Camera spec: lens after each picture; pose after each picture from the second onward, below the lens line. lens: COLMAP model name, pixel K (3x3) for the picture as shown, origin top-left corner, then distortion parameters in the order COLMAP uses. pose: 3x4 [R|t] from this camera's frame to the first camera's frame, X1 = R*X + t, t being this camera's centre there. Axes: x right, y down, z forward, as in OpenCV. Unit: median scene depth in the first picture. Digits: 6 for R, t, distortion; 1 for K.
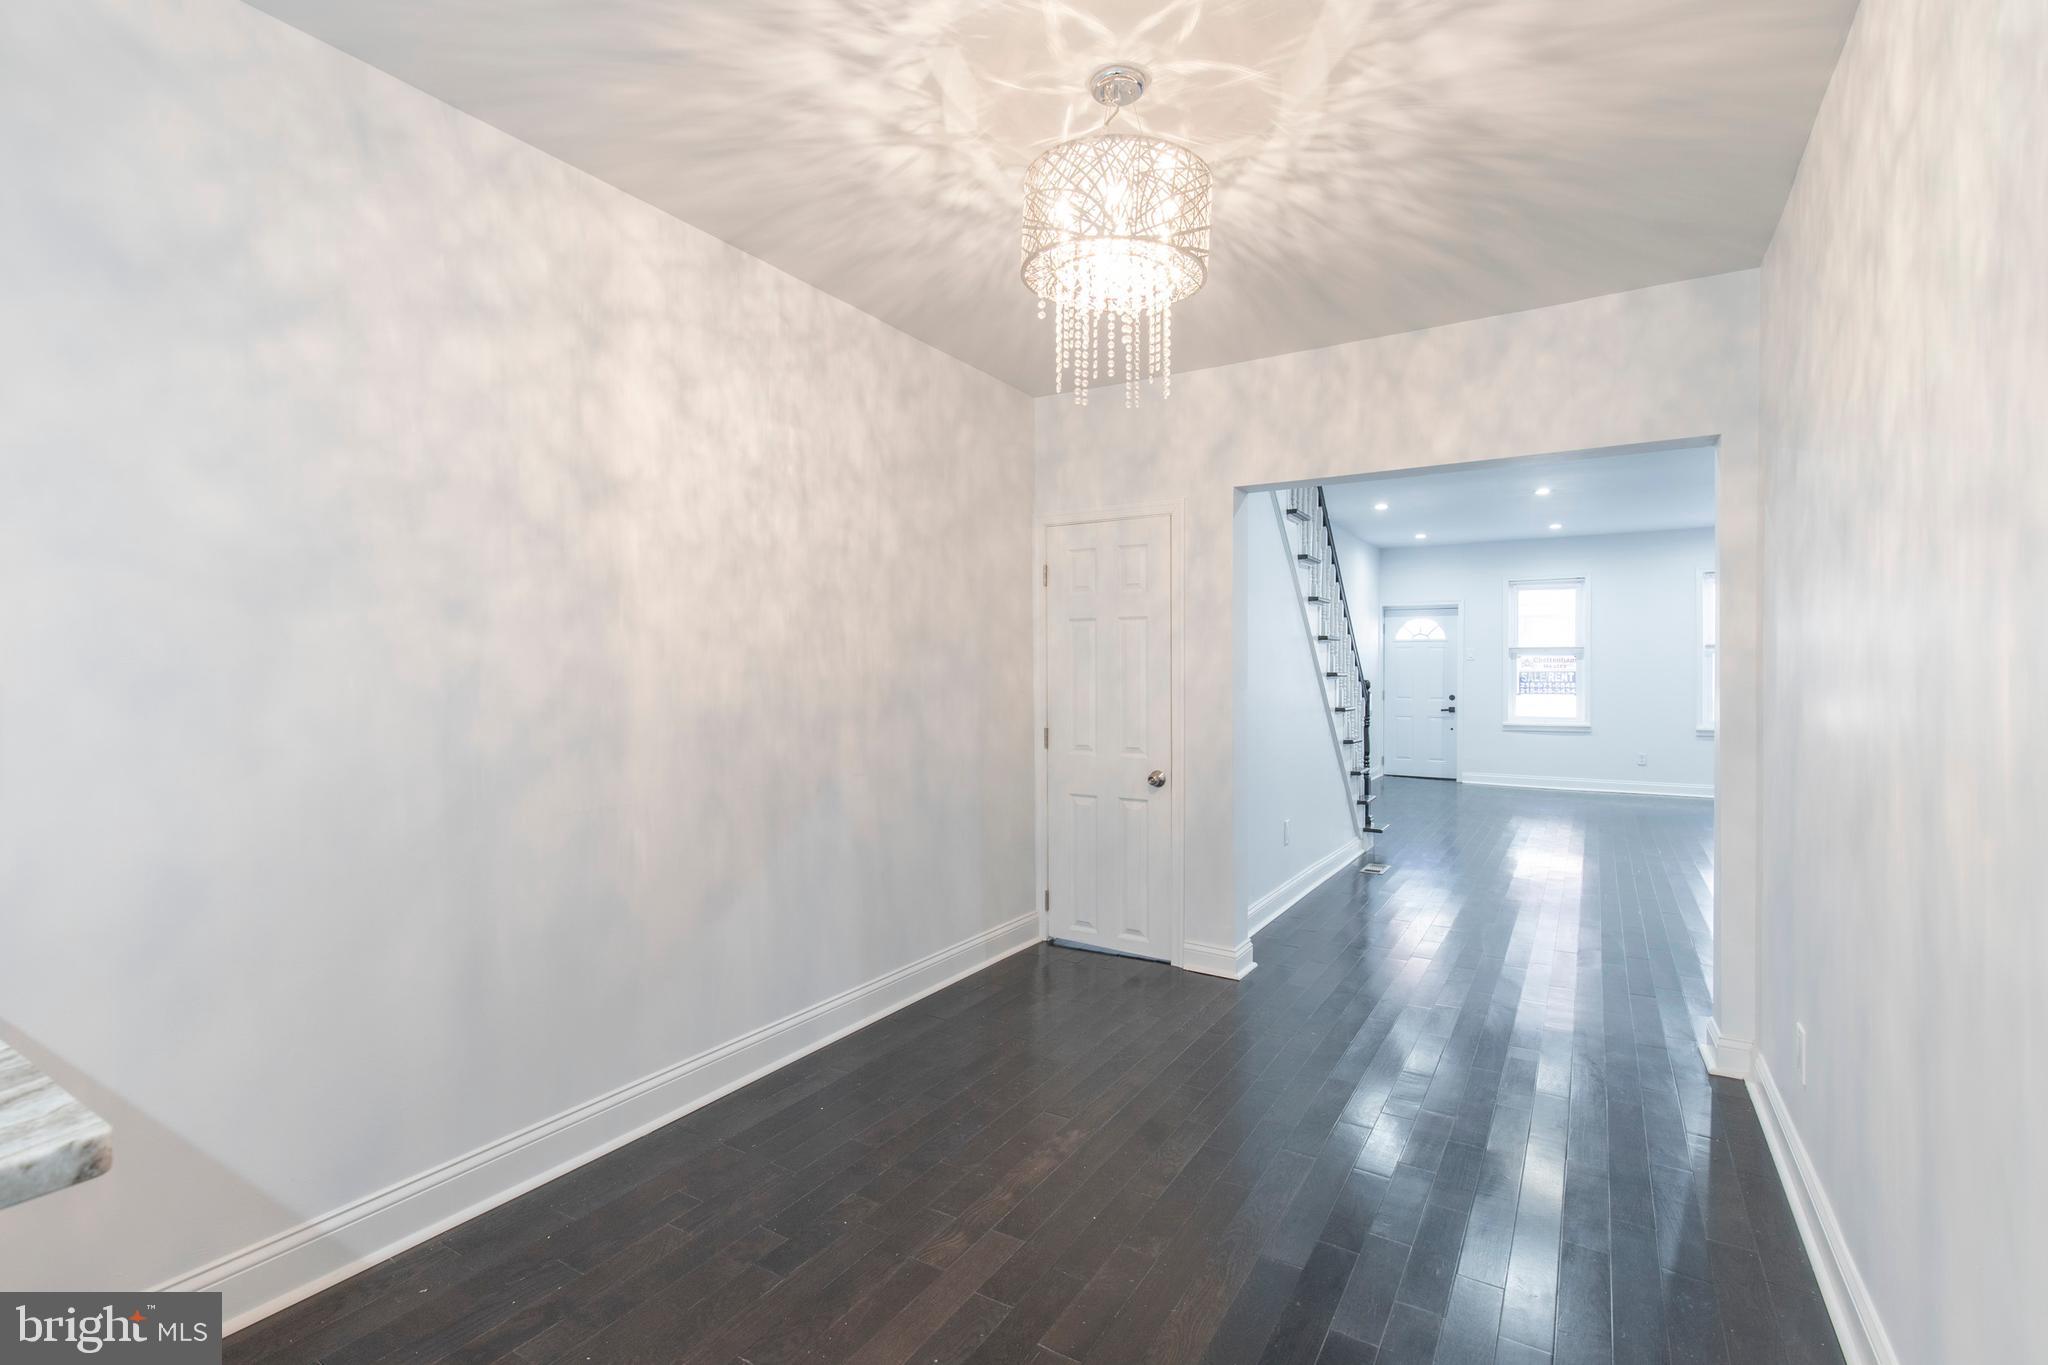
lens RADIAL K [[940.3, 0, 1029.6], [0, 940.3, 667.7], [0, 0, 1]] dist [-0.001476, -0.001679]
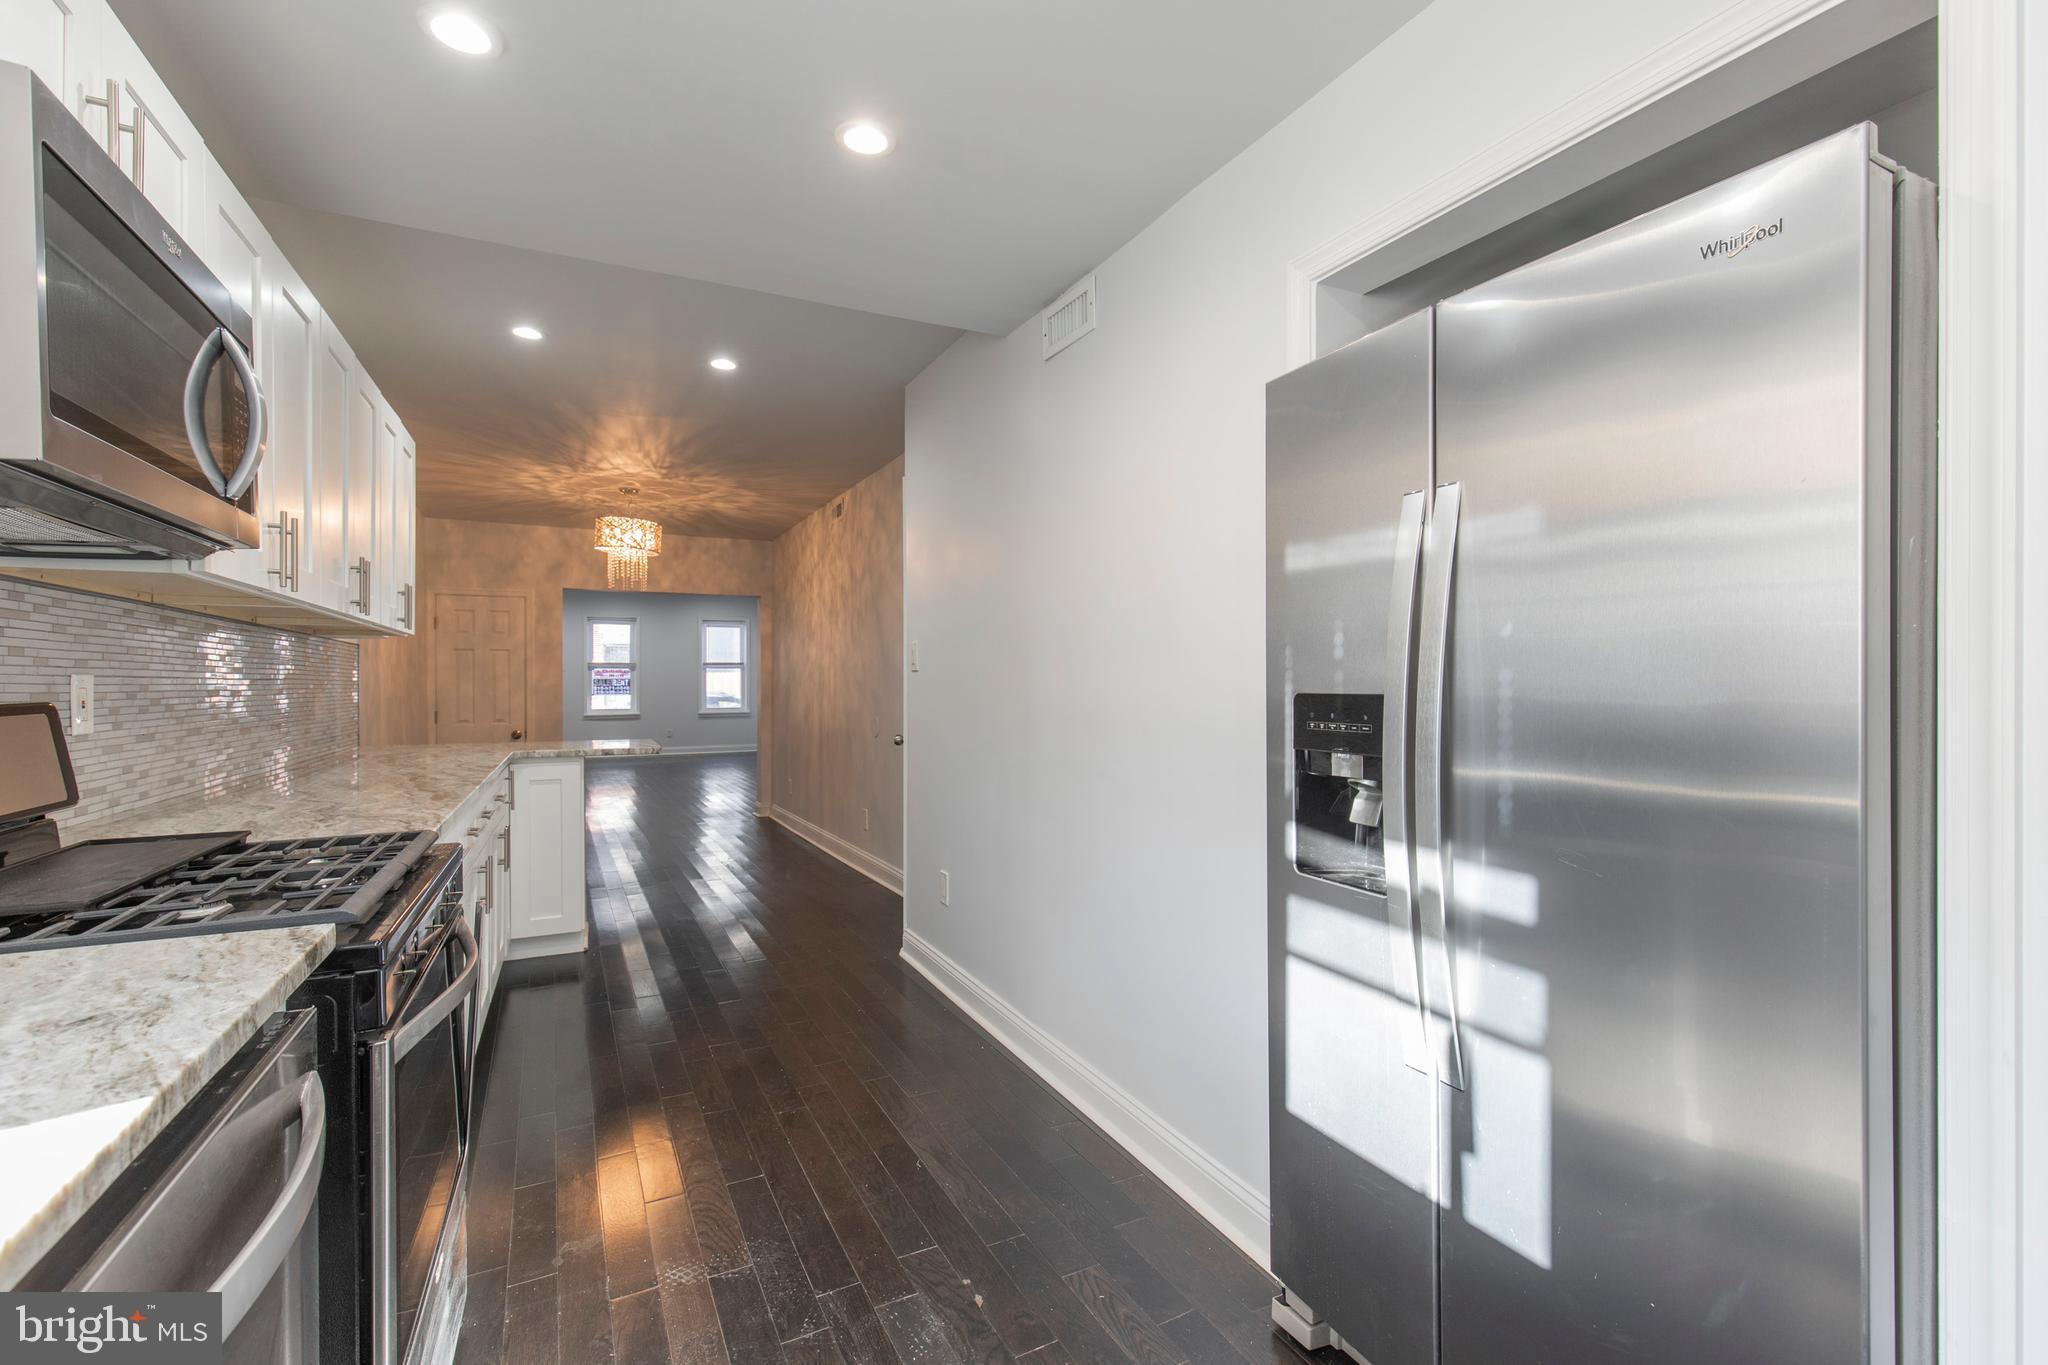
lens RADIAL K [[940.3, 0, 1028.1], [0, 940.3, 681.9], [0, 0, 1]] dist [-0.001476, -0.001679]
pose [[0.527118, -0.000426, 0.849792, -0.377388], [-0.005318, 0.999979, 0.003800, -0.000828], [-0.849775, -0.006522, 0.527105, -0.358354]]
